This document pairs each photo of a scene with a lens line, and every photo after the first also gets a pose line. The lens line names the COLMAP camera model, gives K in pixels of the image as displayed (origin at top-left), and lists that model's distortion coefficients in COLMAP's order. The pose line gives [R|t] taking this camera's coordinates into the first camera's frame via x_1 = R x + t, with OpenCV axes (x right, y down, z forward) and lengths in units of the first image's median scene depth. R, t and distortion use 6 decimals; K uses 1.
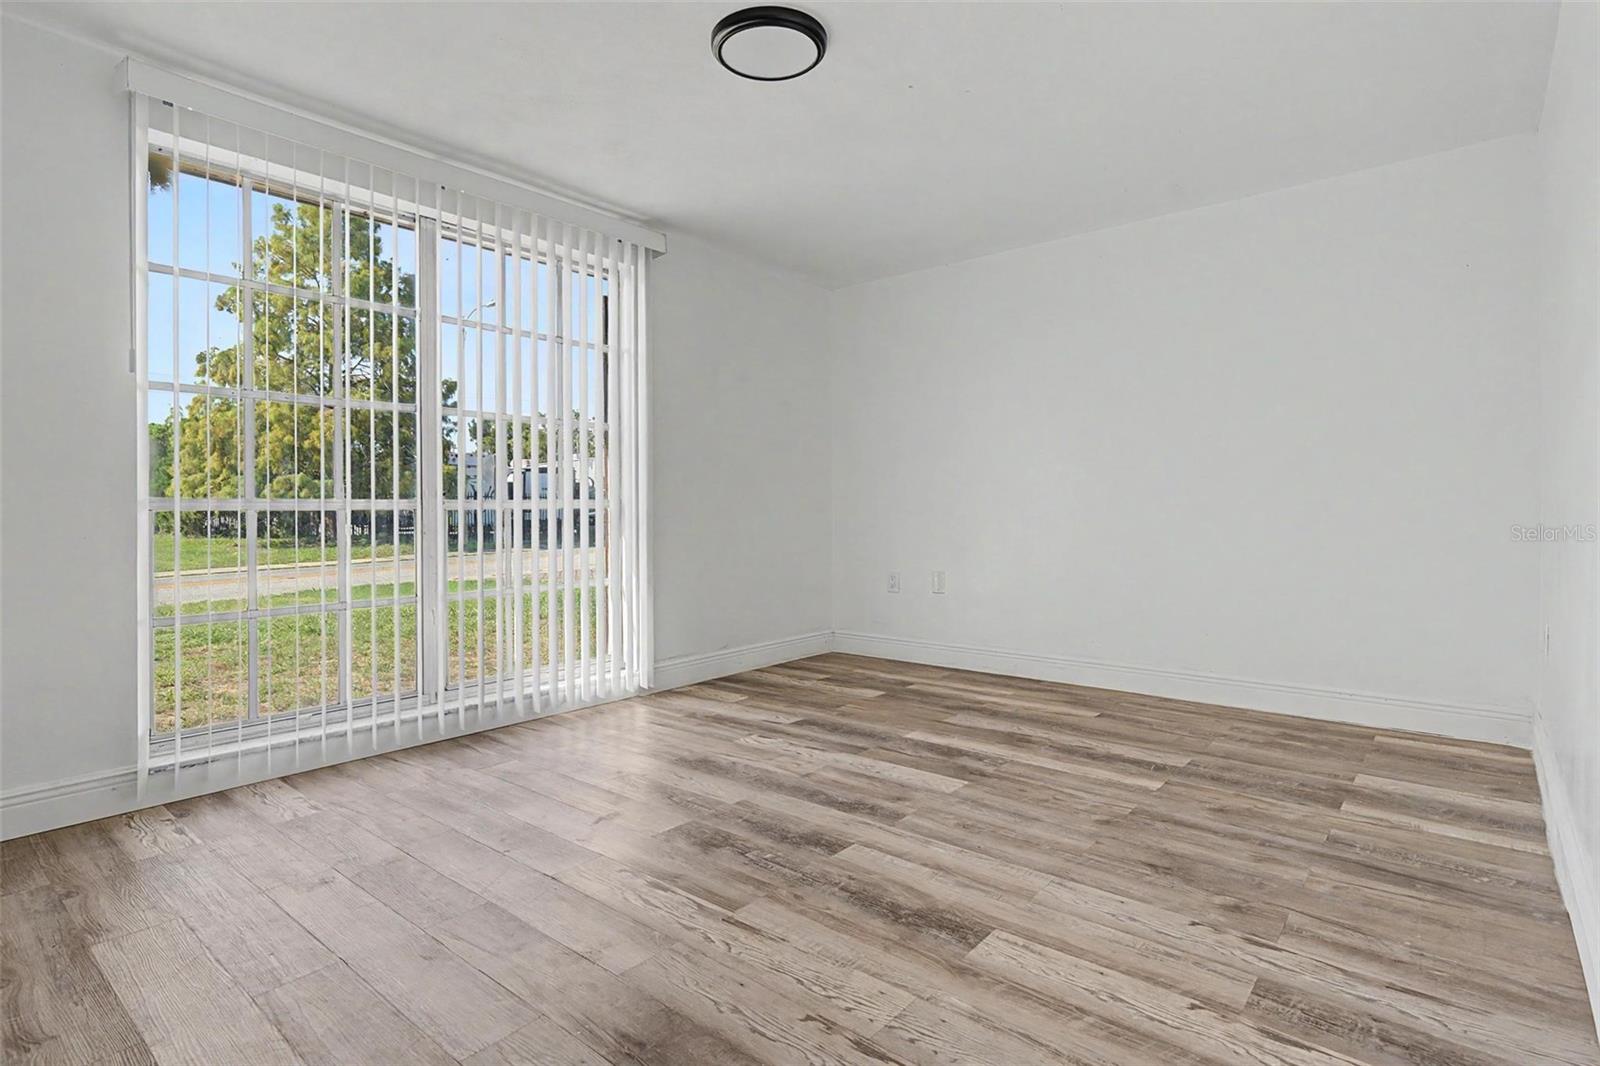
lens RADIAL K [[813.3, 0, 791.2], [0, 813.3, 494.4], [0, 0, 1]] dist [0.003713, 0.001708]
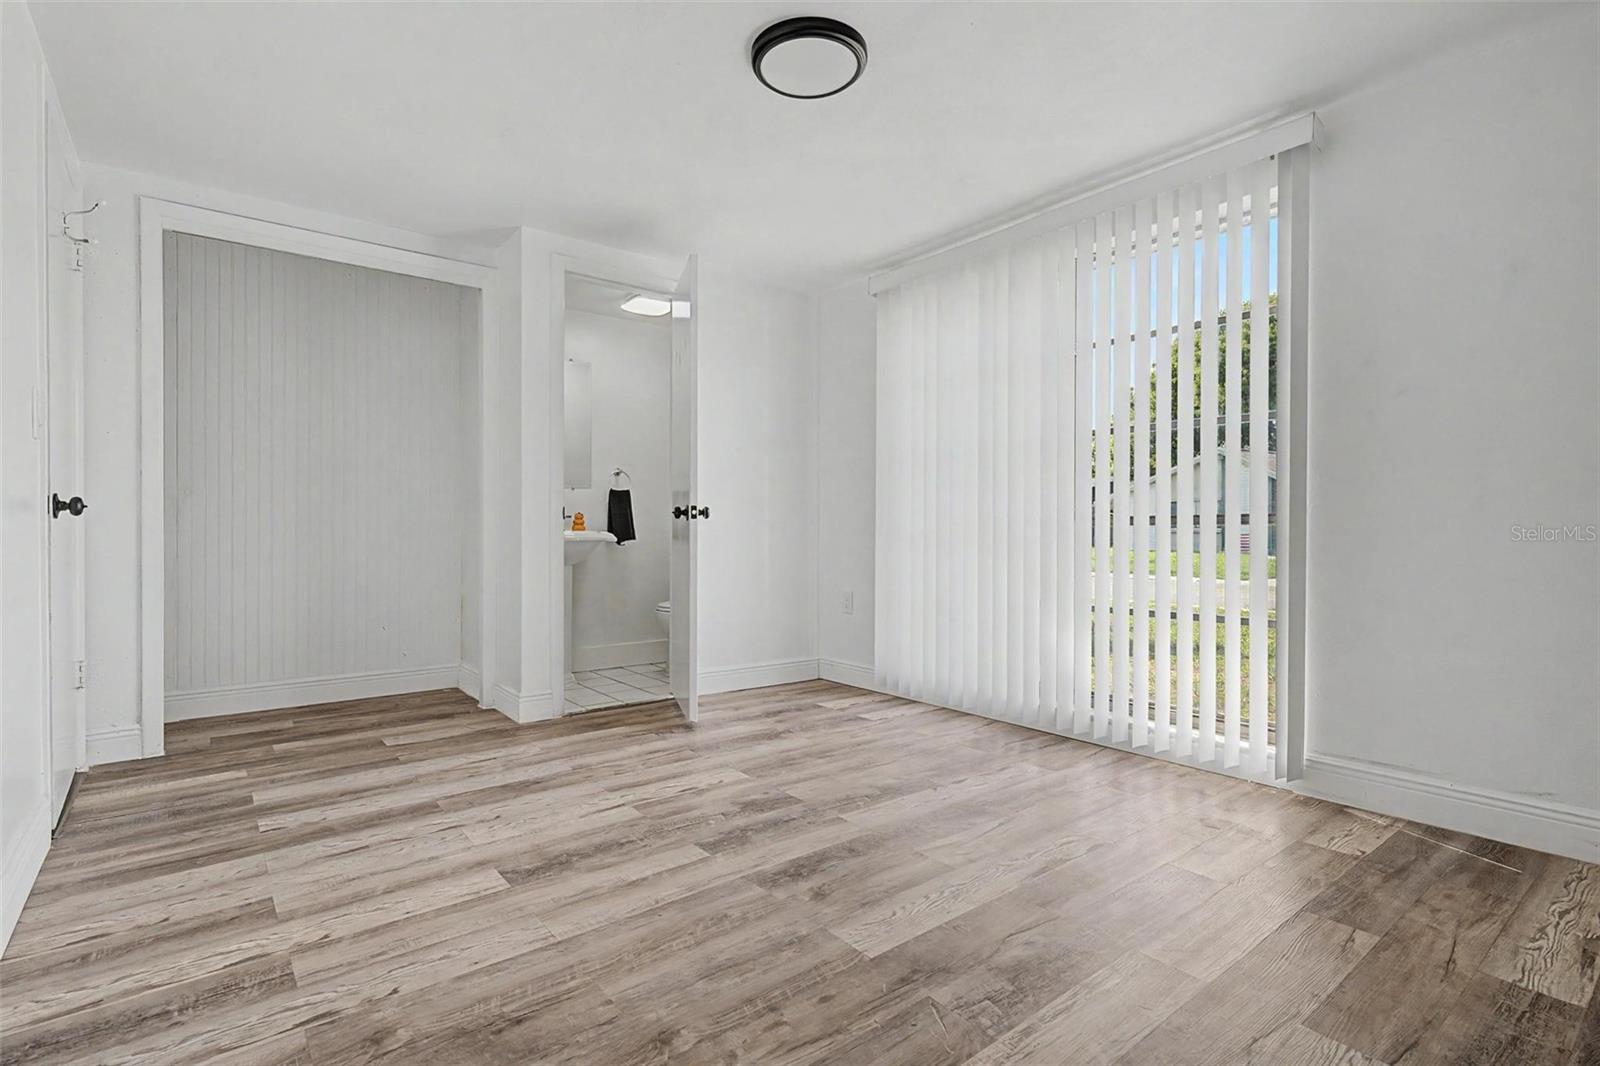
lens RADIAL K [[769.7, 0, 805.9], [0, 769.7, 528.7], [0, 0, 1]] dist [0.005311, 0.001532]
pose [[-0.196119, 0.008287, -0.980545, 1.236573], [0.018954, 0.999809, 0.004659, 0.018243], [0.980397, -0.017672, -0.196239, 1.618807]]
